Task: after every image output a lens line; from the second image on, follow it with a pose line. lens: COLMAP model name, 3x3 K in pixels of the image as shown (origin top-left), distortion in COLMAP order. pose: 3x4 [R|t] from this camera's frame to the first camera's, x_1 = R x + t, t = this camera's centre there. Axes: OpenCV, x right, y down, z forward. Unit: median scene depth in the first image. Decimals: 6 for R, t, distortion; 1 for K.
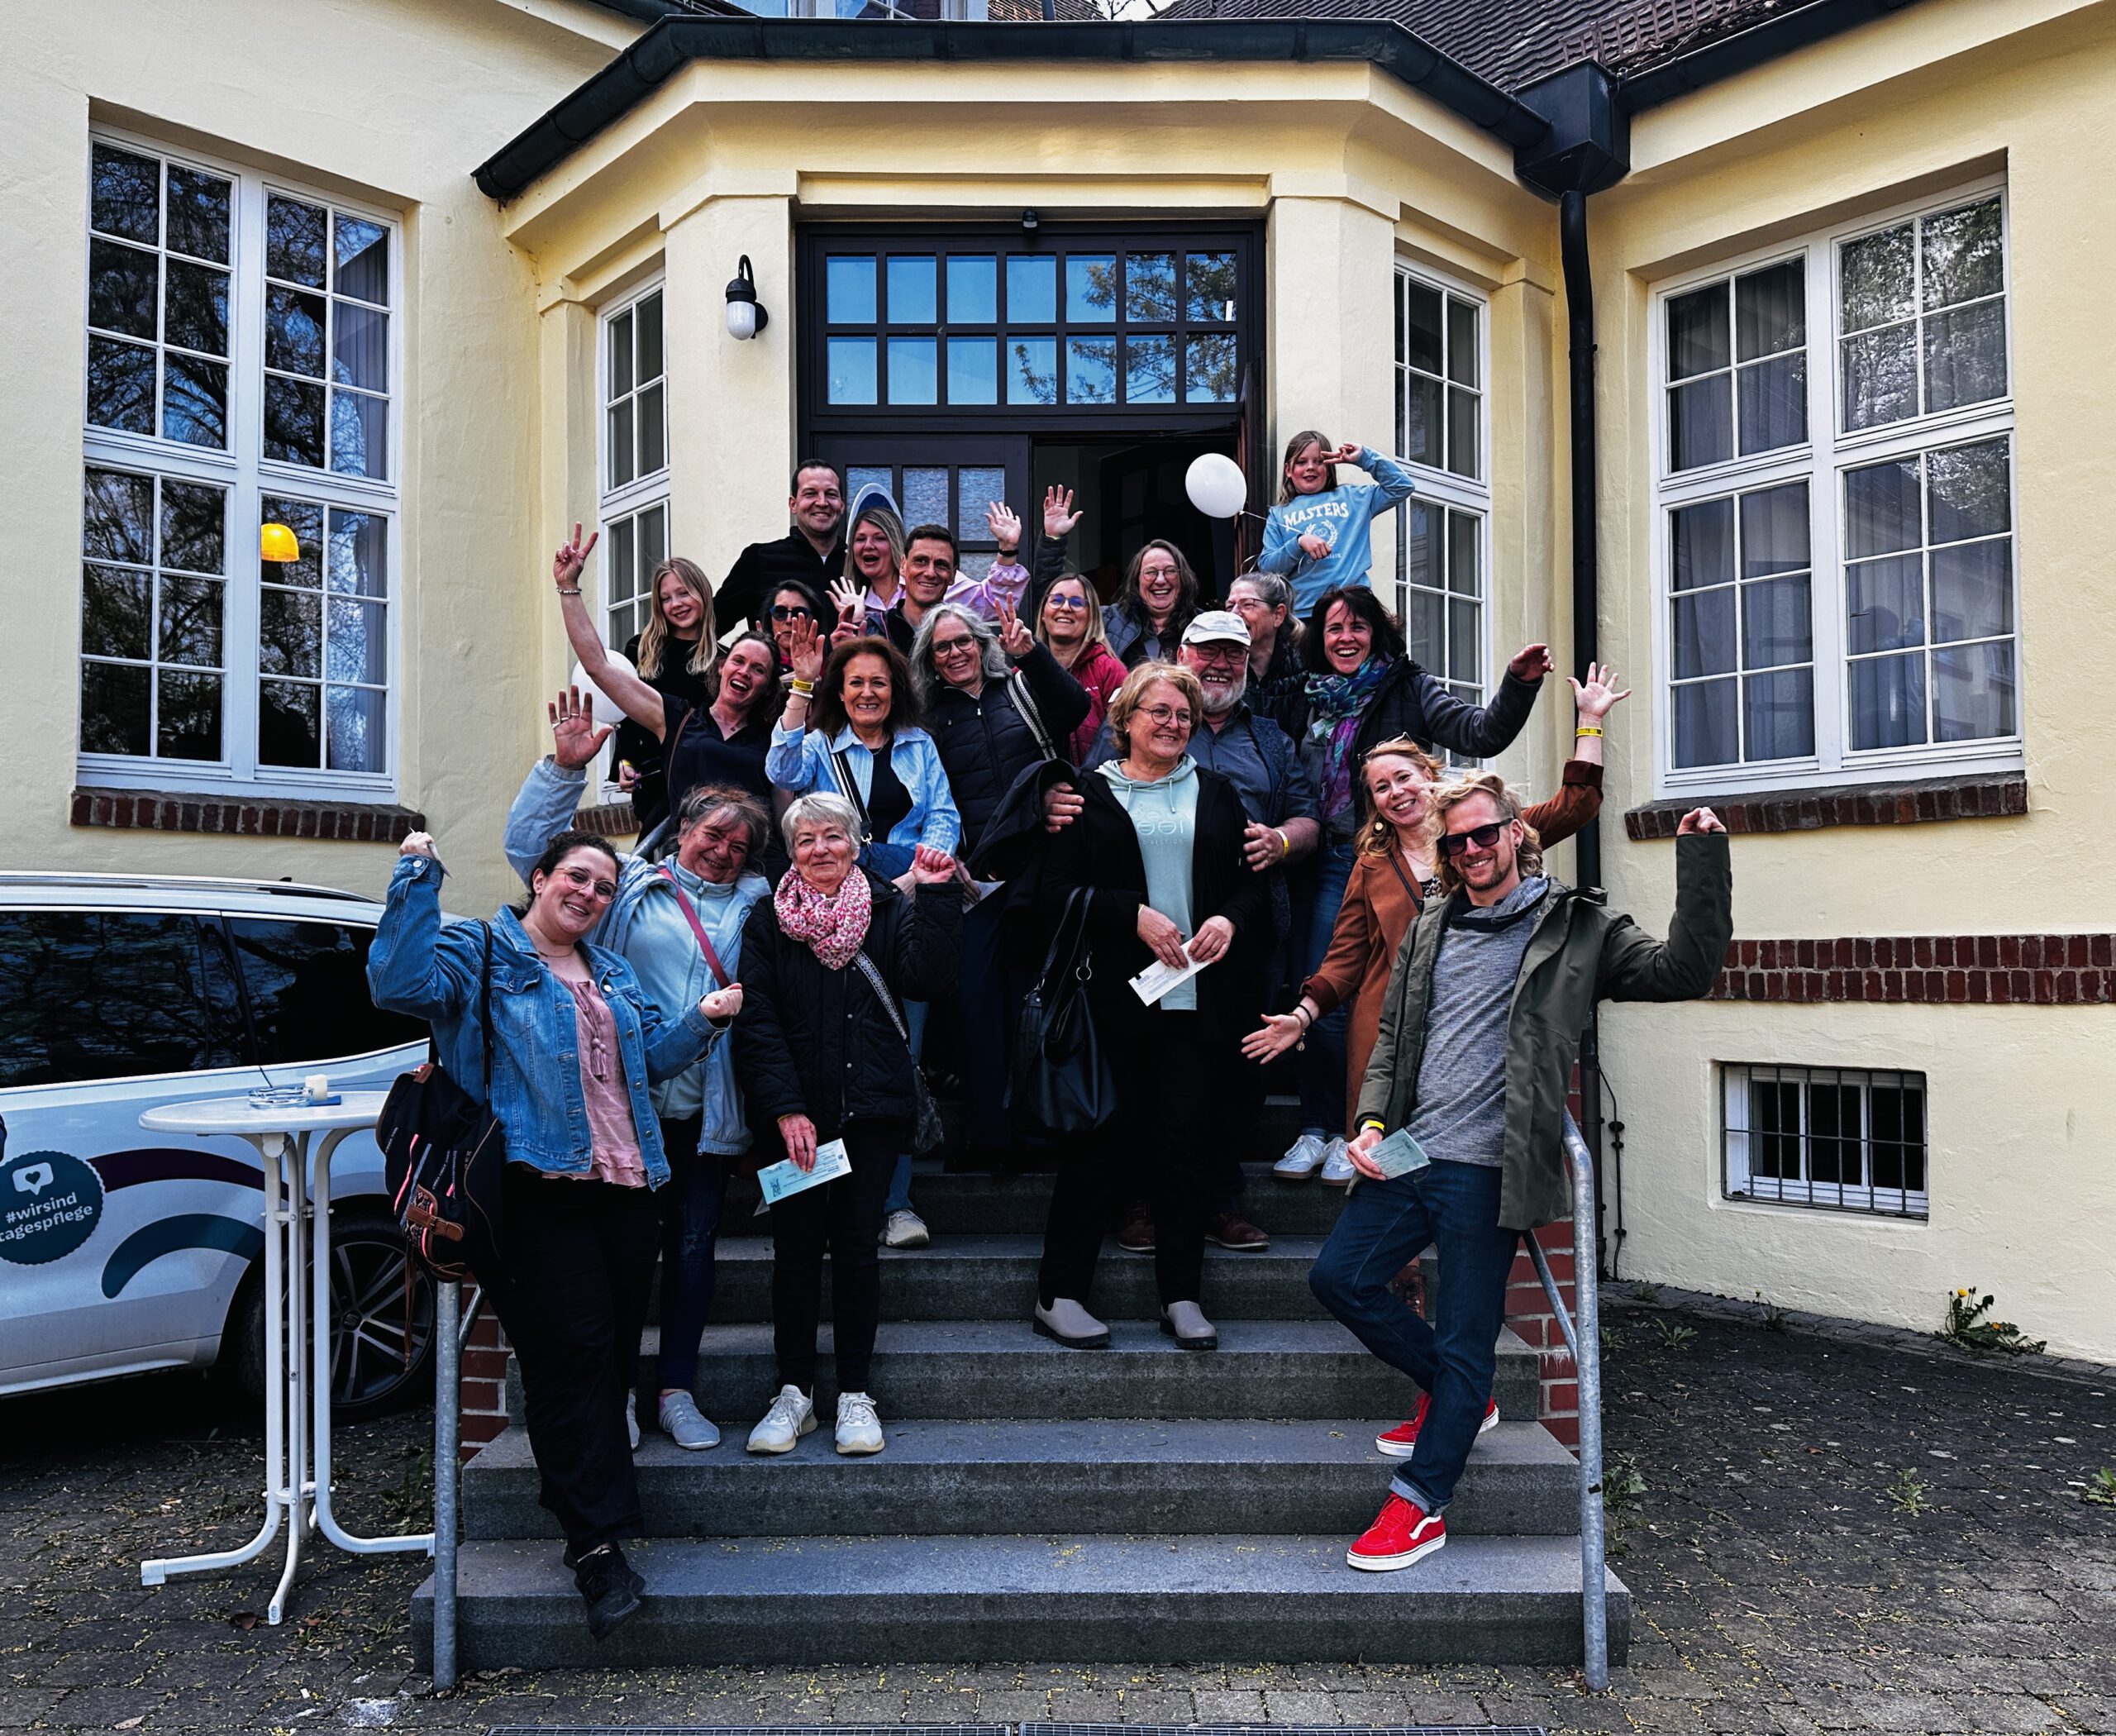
lens RADIAL K [[1714.1, 0, 1014.6], [0, 1714.1, 942.4], [0, 0, 1]] dist [0.042964, -0.004630]
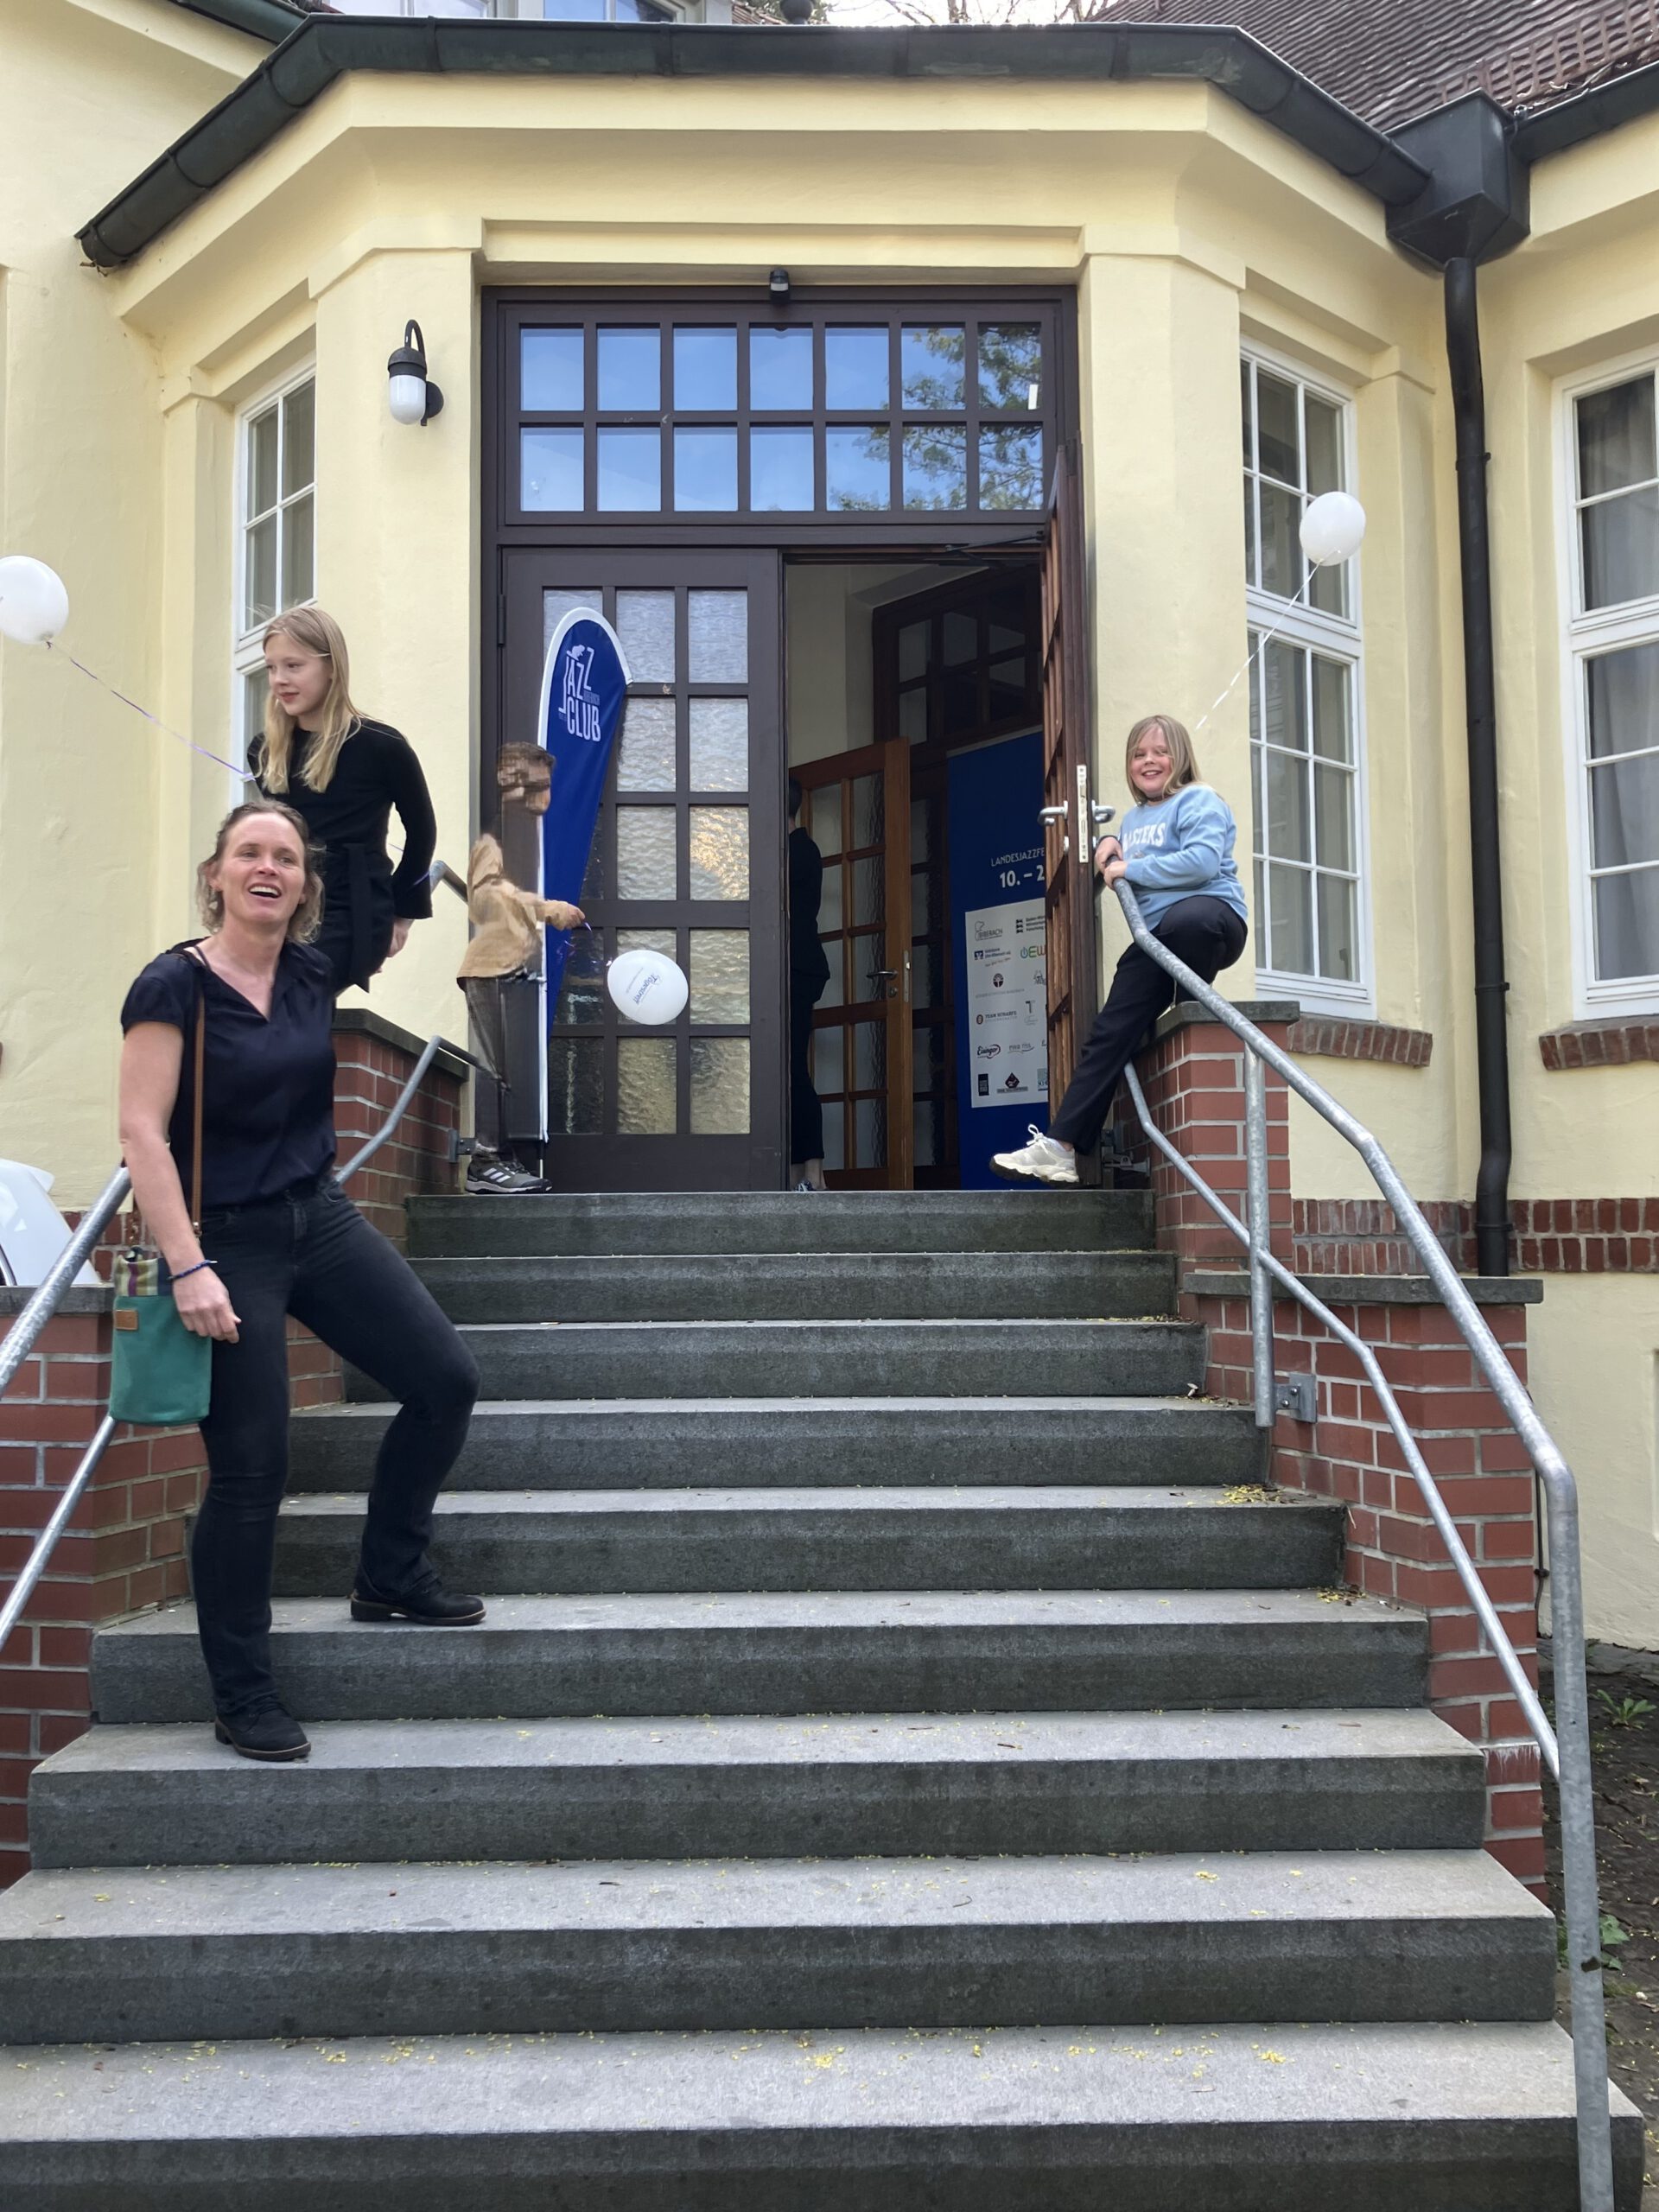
lens RADIAL K [[1999.1, 0, 824.9], [0, 1999.1, 1157.8], [0, 0, 1]] dist [-0.121867, 0.253052]
pose [[0.999701, -0.001469, 0.024419, 0.007353], [0.002371, 0.999314, -0.036960, 0.013516], [-0.024348, 0.037007, 0.999018, 0.116331]]
